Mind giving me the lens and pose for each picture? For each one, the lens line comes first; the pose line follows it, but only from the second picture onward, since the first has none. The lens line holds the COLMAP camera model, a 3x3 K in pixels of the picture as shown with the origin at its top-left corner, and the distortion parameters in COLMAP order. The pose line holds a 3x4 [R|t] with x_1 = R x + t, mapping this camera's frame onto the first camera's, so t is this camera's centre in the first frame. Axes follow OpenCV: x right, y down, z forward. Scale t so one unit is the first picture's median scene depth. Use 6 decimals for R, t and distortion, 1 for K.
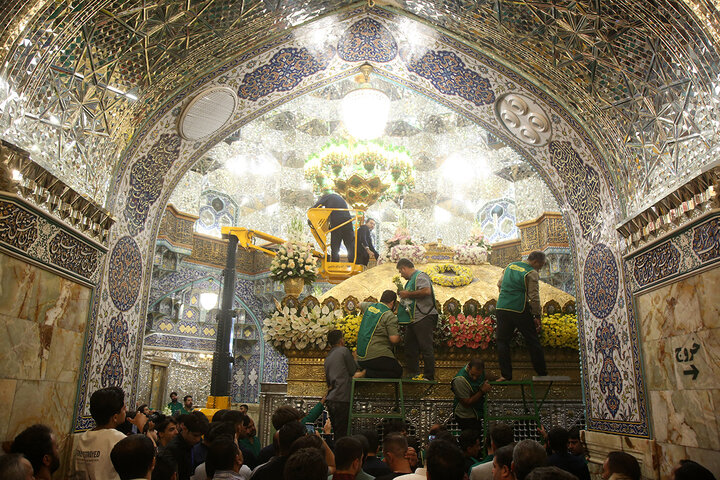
lens RADIAL K [[511.7, 0, 373.3], [0, 511.7, 238.7], [0, 0, 1]] dist [-0.104542, 0.060799]
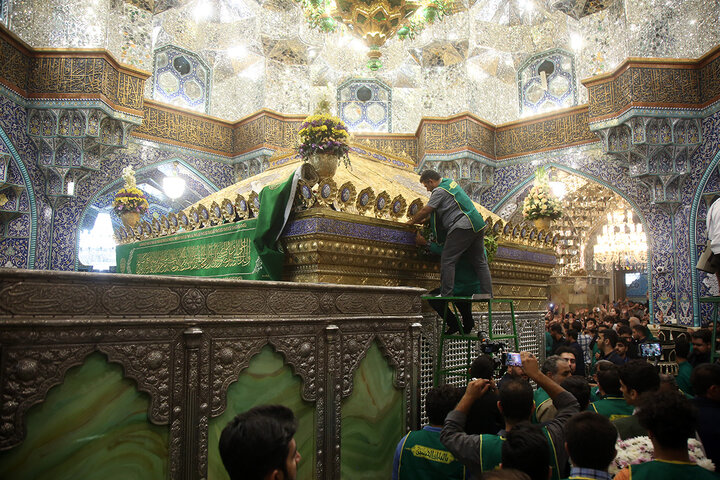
lens RADIAL K [[511.7, 0, 373.3], [0, 511.7, 238.7], [0, 0, 1]] dist [-0.104542, 0.060799]
pose [[0.999990, -0.002915, -0.003391, -0.021178], [0.003488, 0.982970, 0.183733, 0.064459], [0.002797, -0.183743, 0.982970, 0.255952]]
